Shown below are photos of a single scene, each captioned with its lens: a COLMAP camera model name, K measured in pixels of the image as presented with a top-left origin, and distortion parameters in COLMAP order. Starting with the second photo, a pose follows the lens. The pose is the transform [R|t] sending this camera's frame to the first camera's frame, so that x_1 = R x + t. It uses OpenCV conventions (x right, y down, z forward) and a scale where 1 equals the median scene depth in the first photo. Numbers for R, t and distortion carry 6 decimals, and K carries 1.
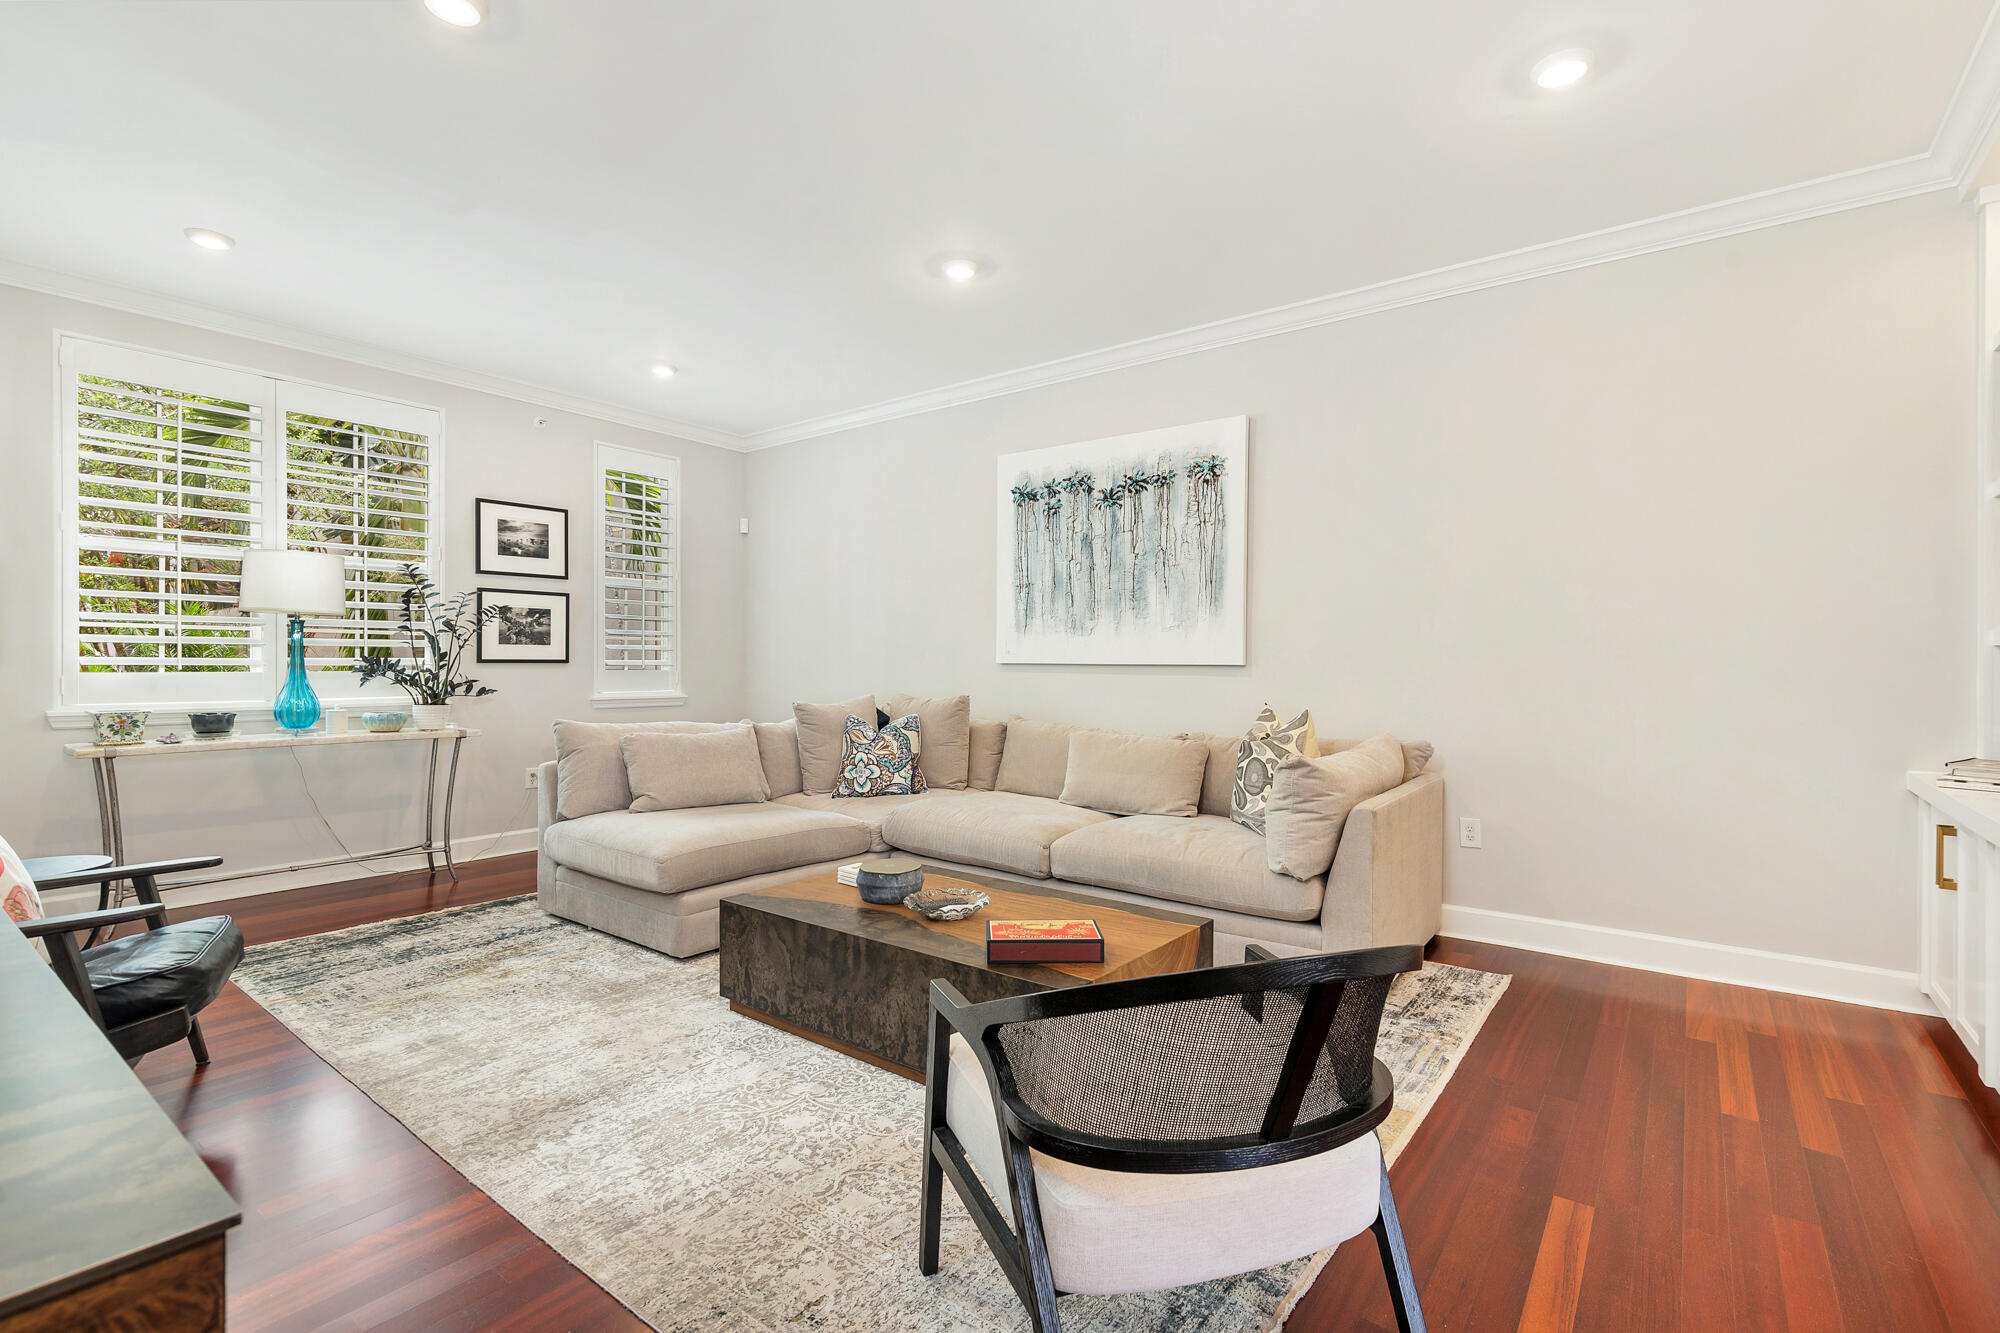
lens RADIAL K [[943.7, 0, 998.5], [0, 943.7, 678.6], [0, 0, 1]] dist [0.021015, 0.000231]
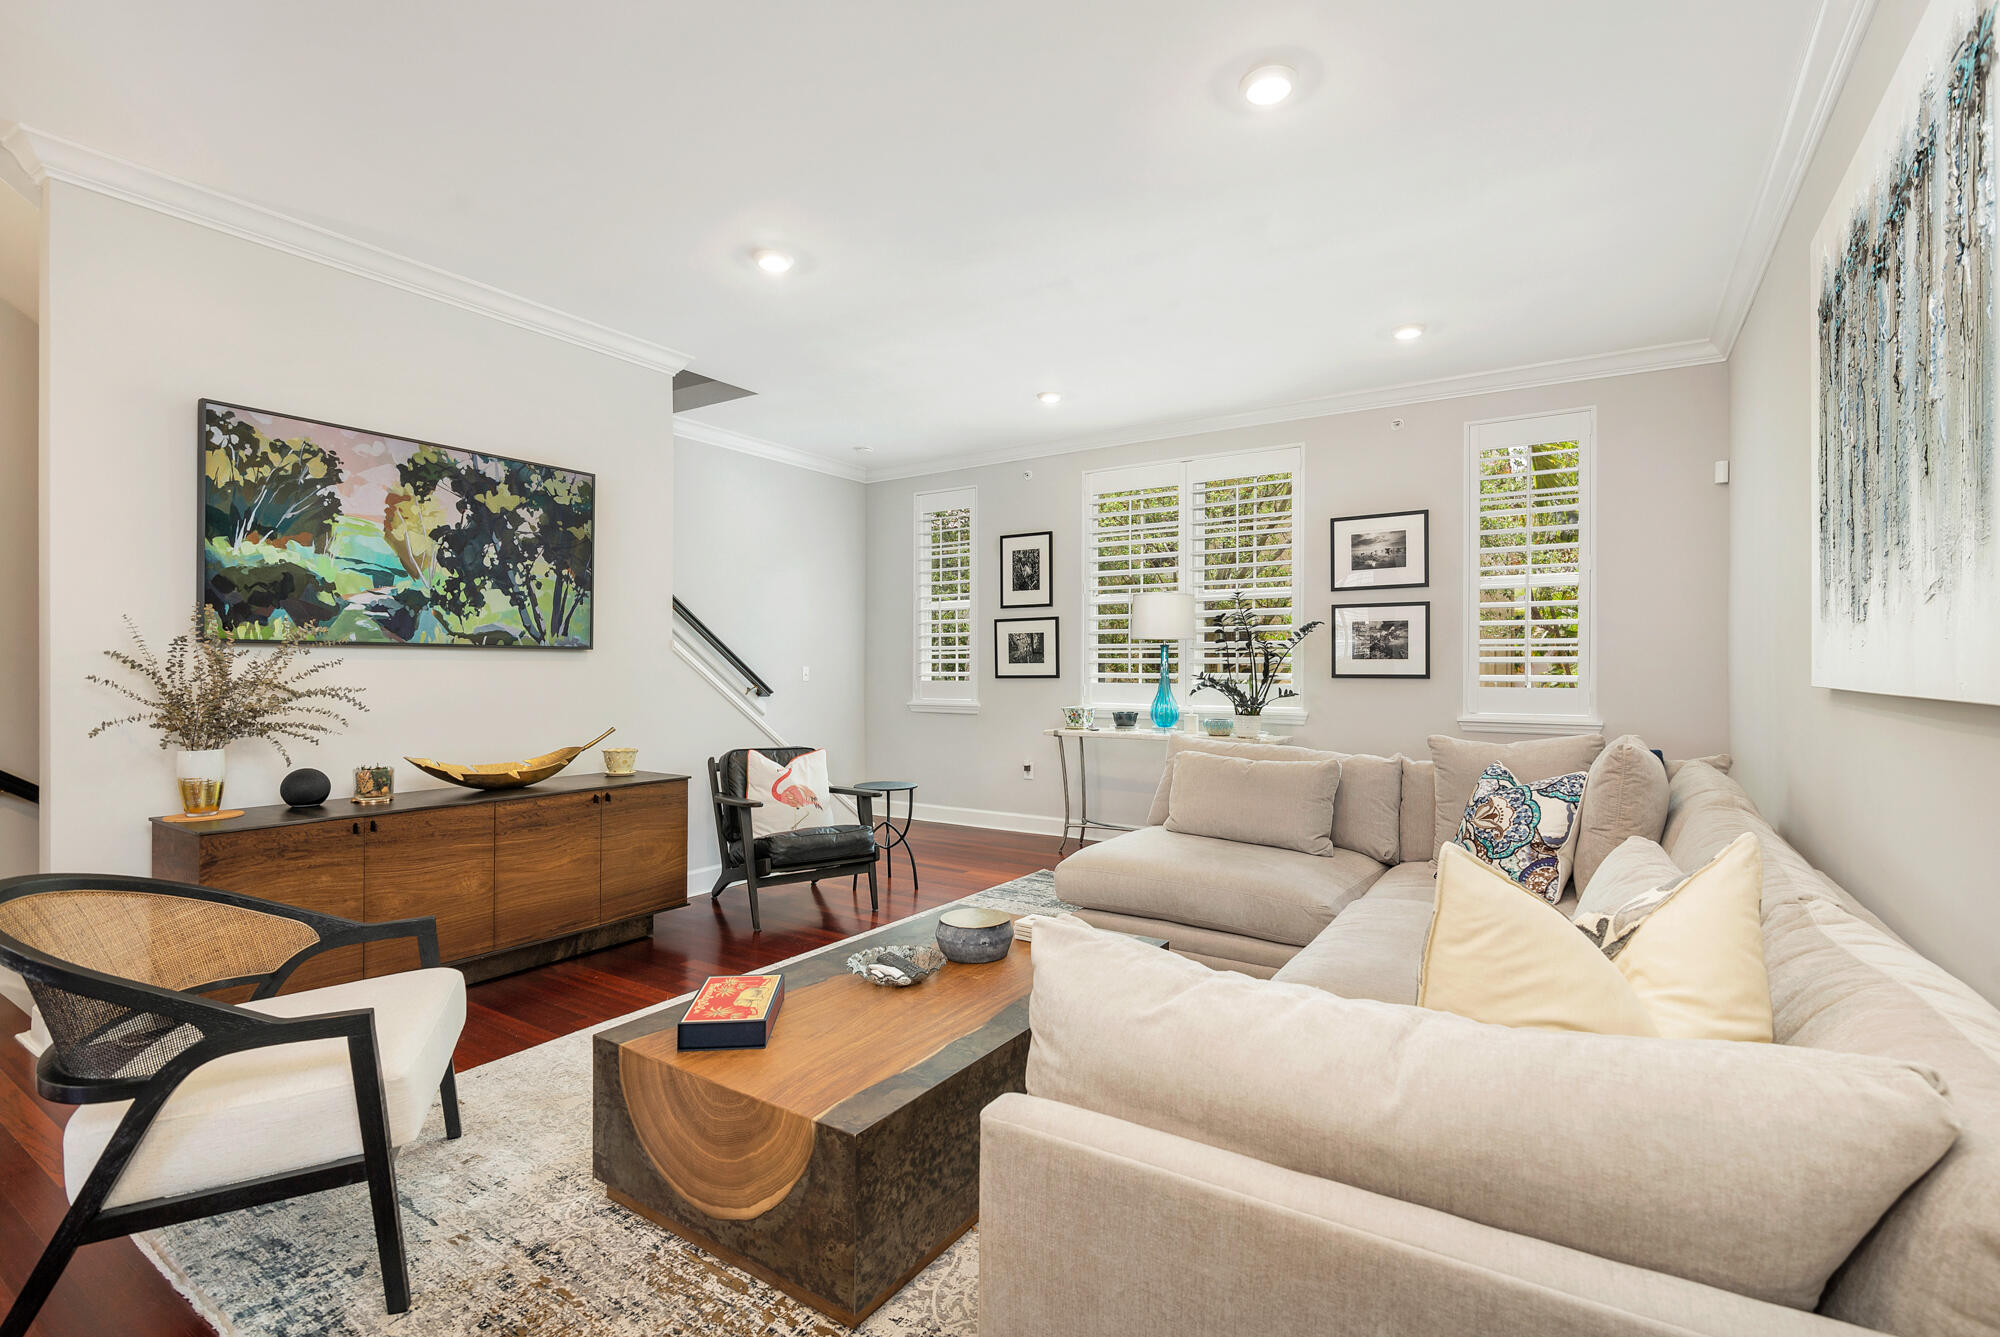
lens RADIAL K [[923.3, 0, 1000.0], [0, 923.3, 668.5], [0, 0, 1]] dist [-0.016723, 0.000035]
pose [[0.071947, -0.007808, -0.997378, 0.423445], [-0.023265, 0.999684, -0.009504, -0.008772], [0.997137, 0.023888, 0.071742, 0.571003]]
